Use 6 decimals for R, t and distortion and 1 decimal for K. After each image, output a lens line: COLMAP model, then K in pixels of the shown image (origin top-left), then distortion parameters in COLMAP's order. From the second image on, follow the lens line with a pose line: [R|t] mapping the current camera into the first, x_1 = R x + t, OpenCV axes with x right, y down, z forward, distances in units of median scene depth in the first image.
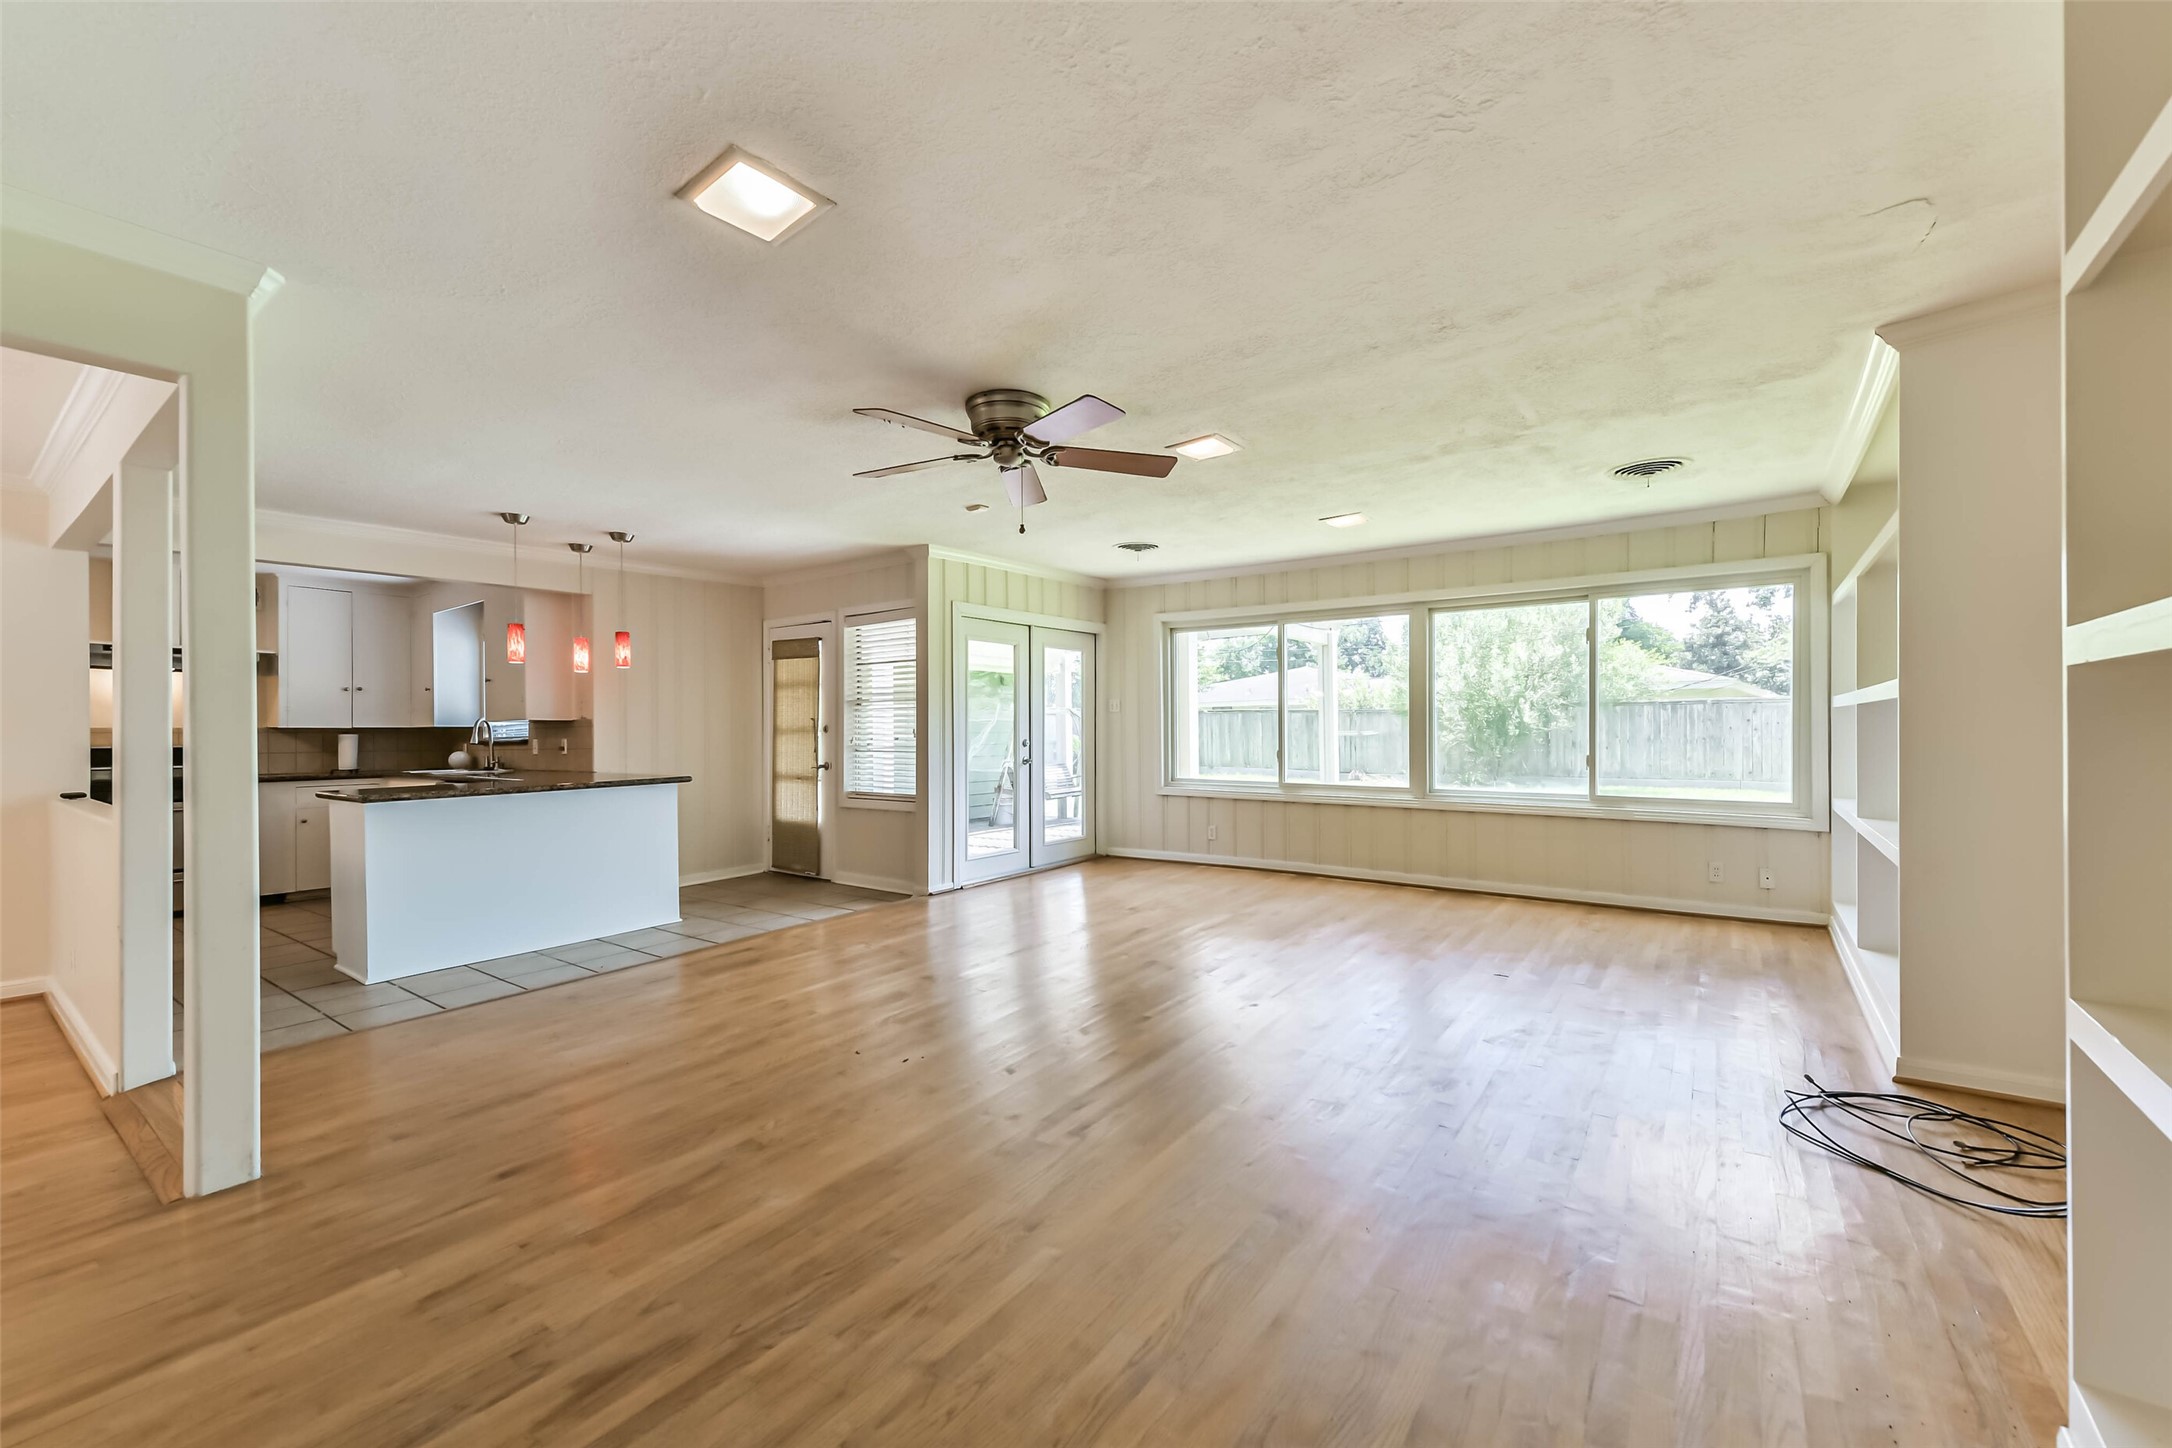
lens RADIAL K [[881.3, 0, 1089.7], [0, 881.3, 729.3], [0, 0, 1]] dist [0.041496, -0.013059]
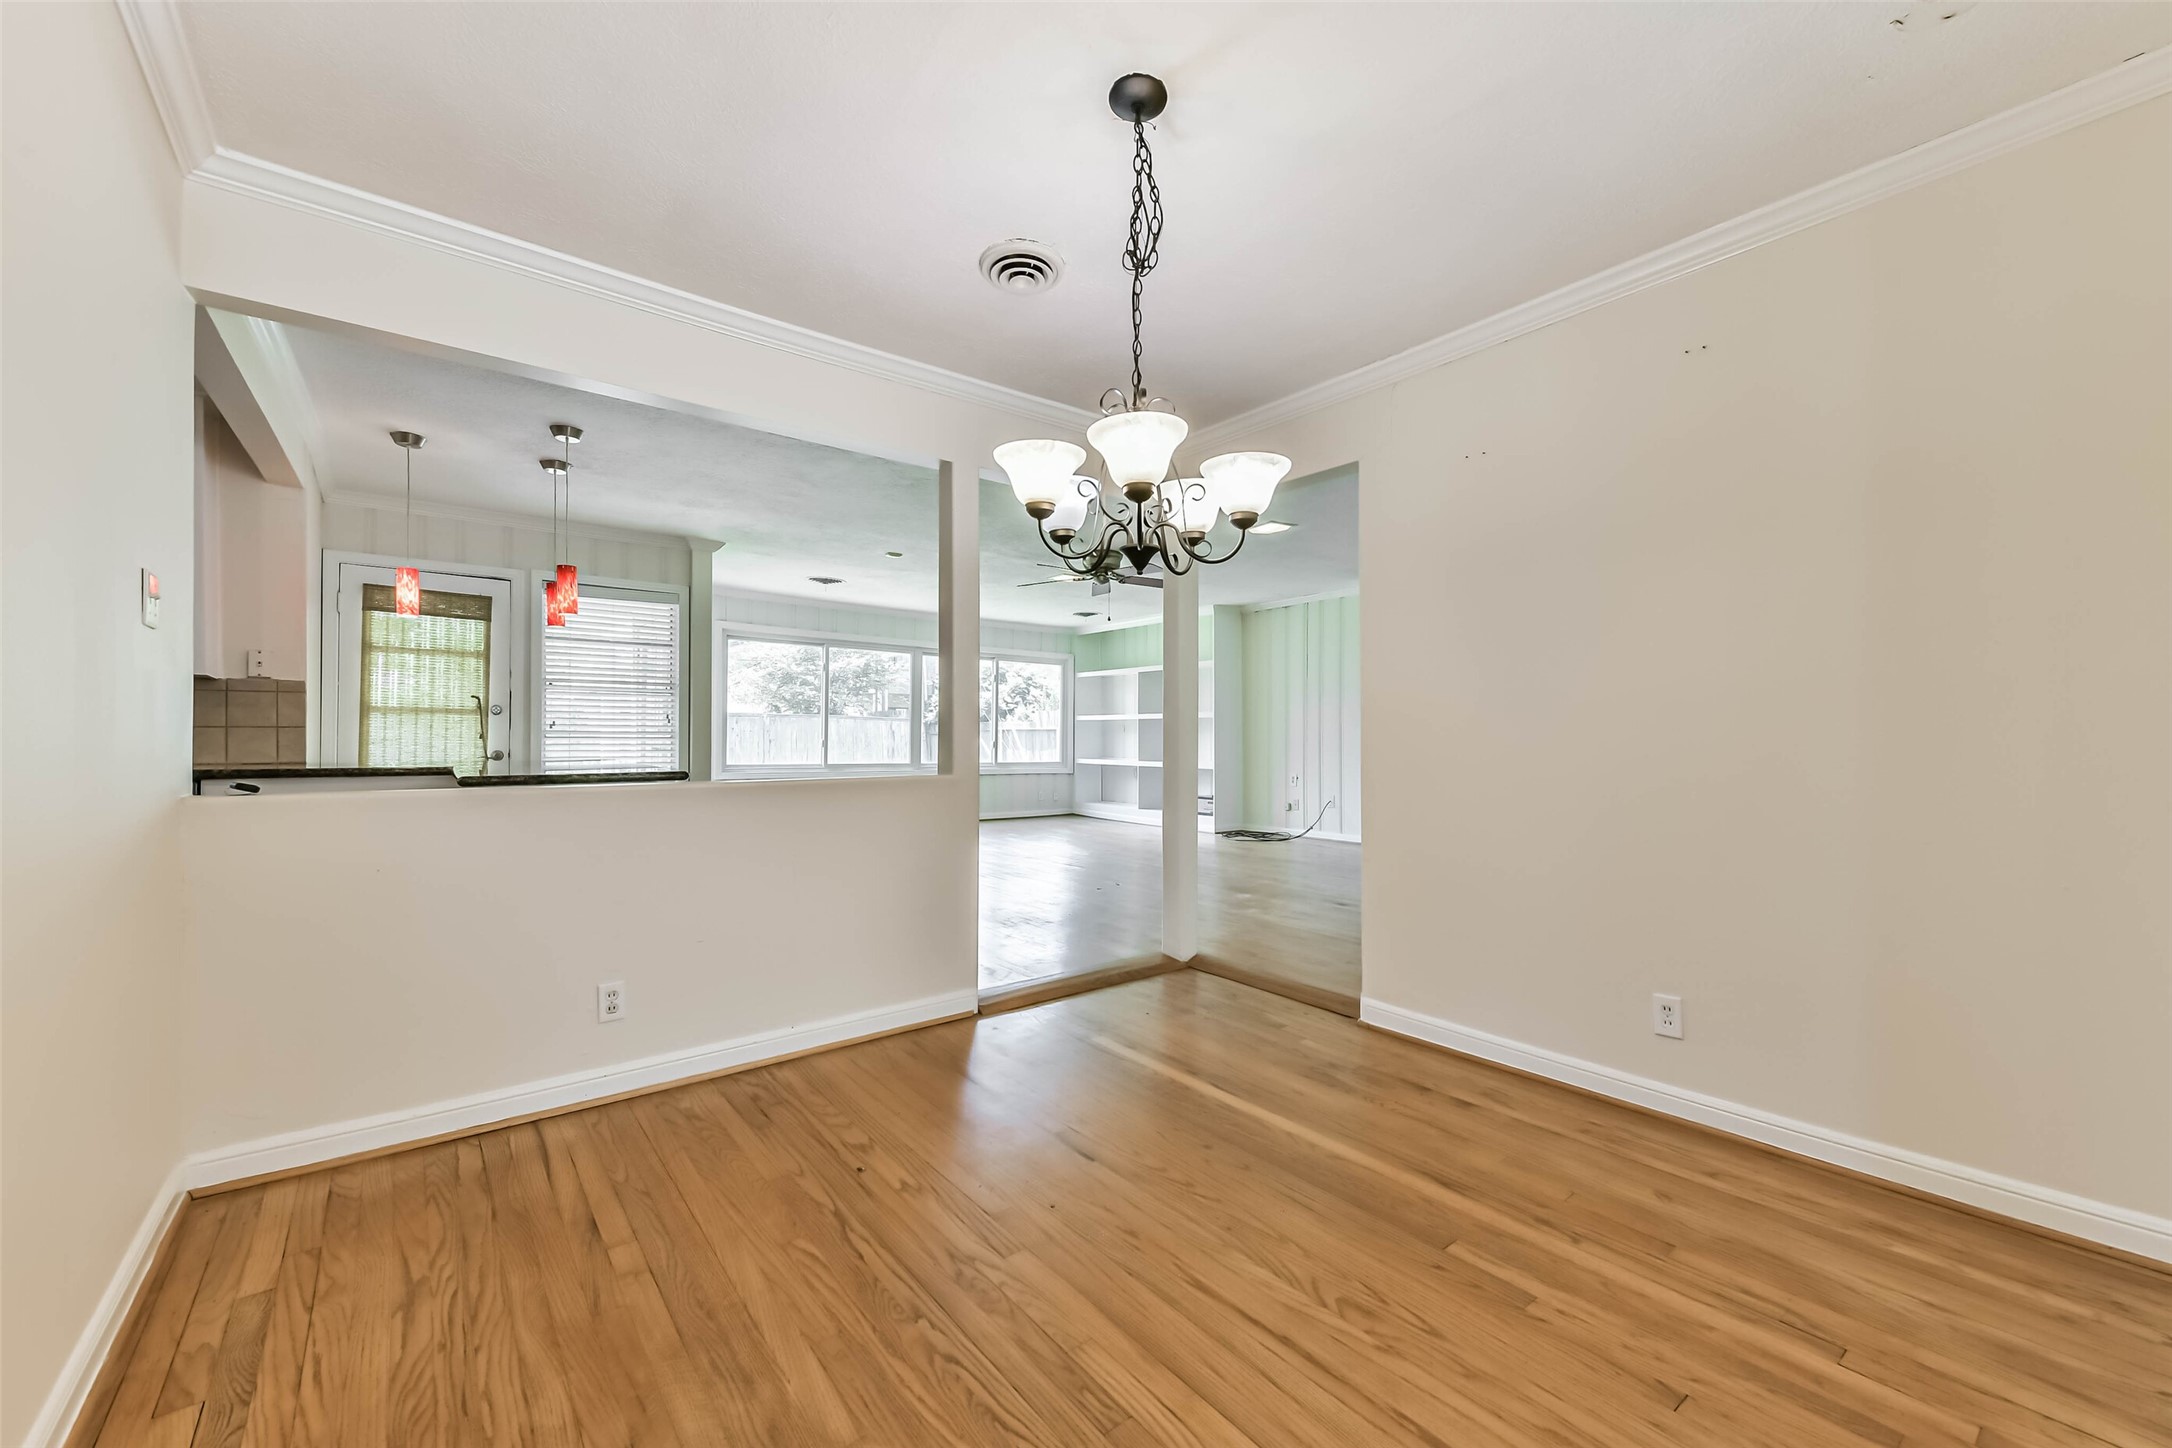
lens RADIAL K [[845.3, 0, 1080.0], [0, 845.3, 740.2], [0, 0, 1]] dist [0.016646, -0.008003]
pose [[0.264127, 0.008099, 0.964454, -1.009364], [-0.005548, 0.999961, -0.006878, 0.032865], [-0.964472, -0.003534, 0.264162, 0.306091]]
